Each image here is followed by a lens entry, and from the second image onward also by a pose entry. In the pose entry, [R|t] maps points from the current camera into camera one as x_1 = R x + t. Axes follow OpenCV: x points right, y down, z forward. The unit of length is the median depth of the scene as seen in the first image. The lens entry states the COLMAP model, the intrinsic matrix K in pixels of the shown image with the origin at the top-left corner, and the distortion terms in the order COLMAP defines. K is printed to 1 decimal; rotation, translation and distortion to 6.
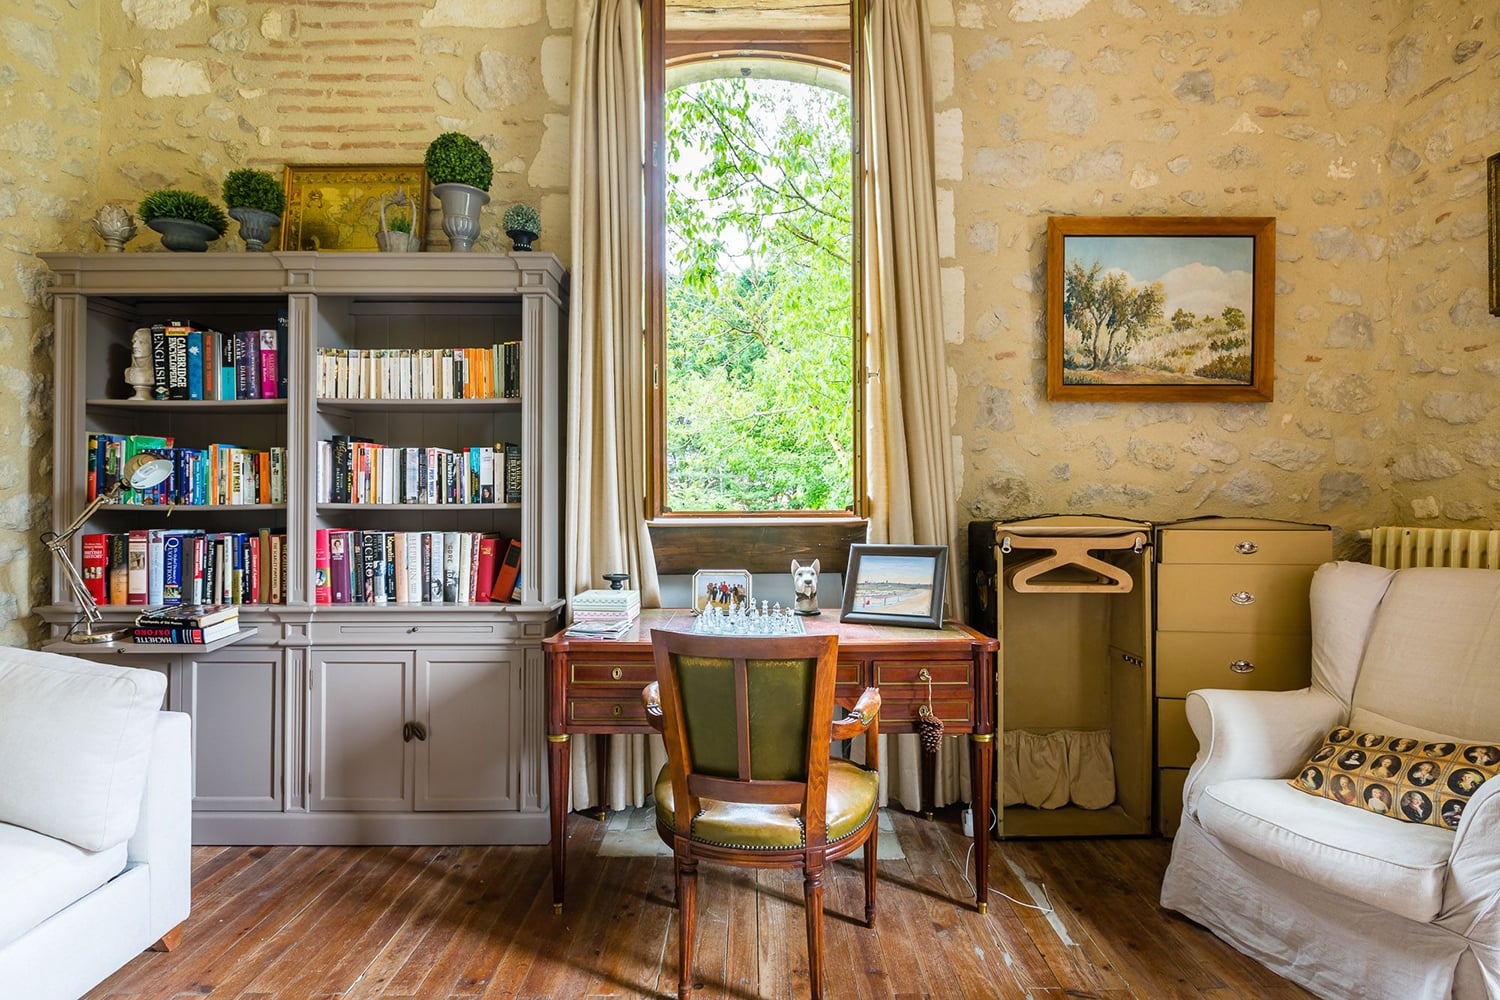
lens RADIAL K [[729.1, 0, 751.7], [0, 729.1, 492.7], [0, 0, 1]] dist [-0.004453, -0.001123]
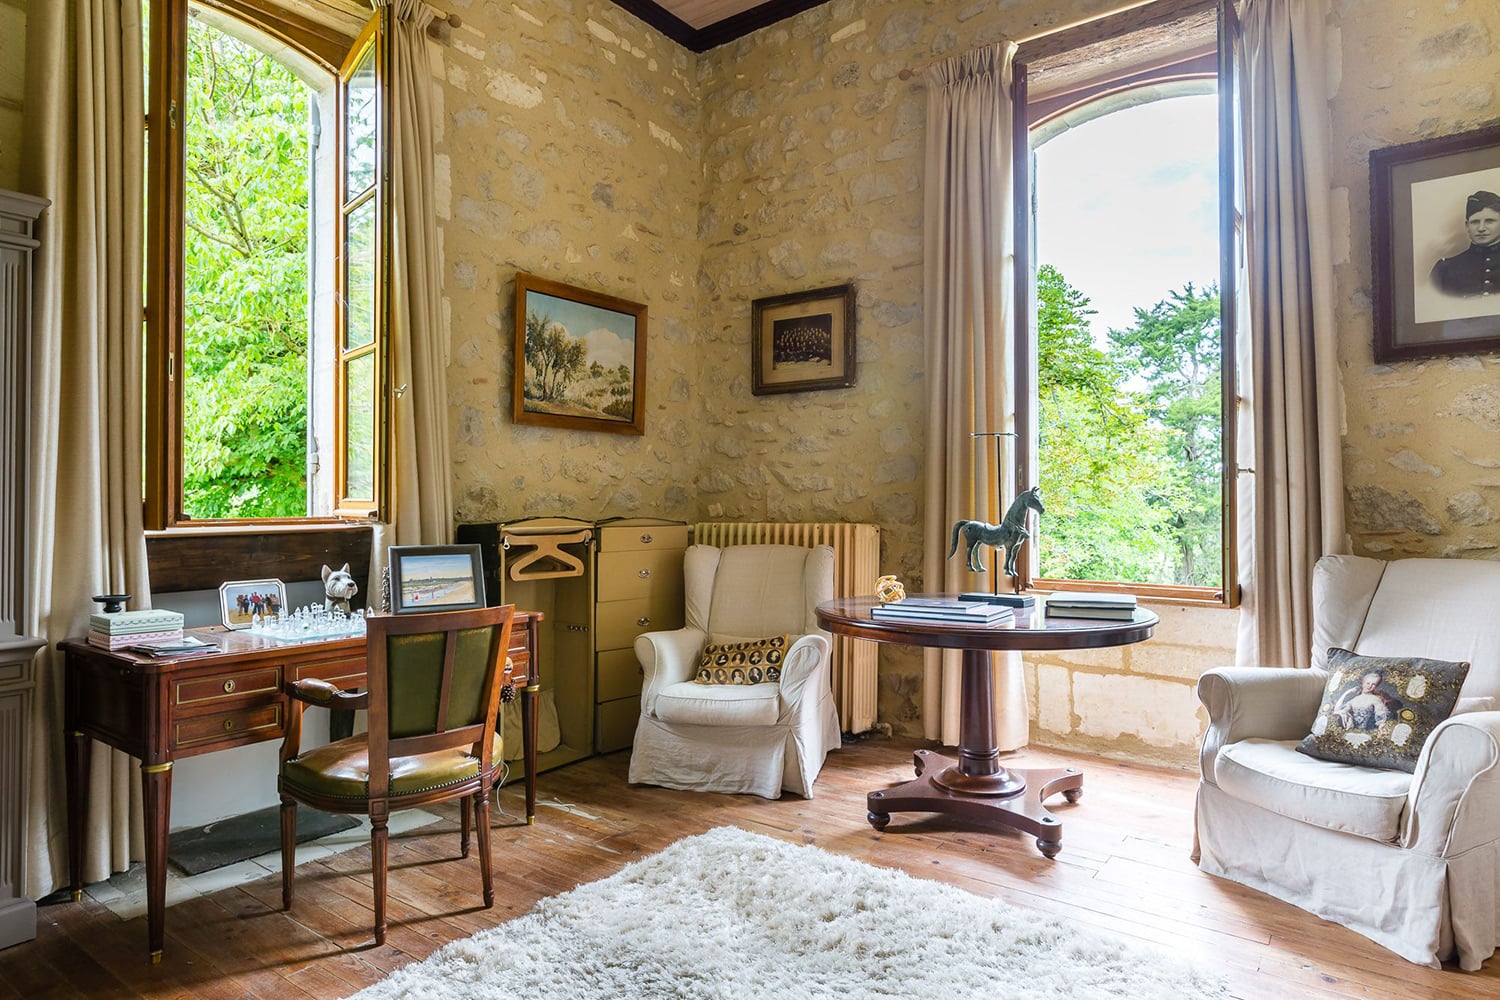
lens RADIAL K [[878.0, 0, 749.0], [0, 878.0, 498.1], [0, 0, 1]] dist [0.001108, 0.002915]
pose [[0.601156, 0.005019, 0.799116, -0.537711], [-0.004215, 0.999986, -0.003110, 0.000194], [-0.799121, -0.001499, 0.601169, -0.190635]]
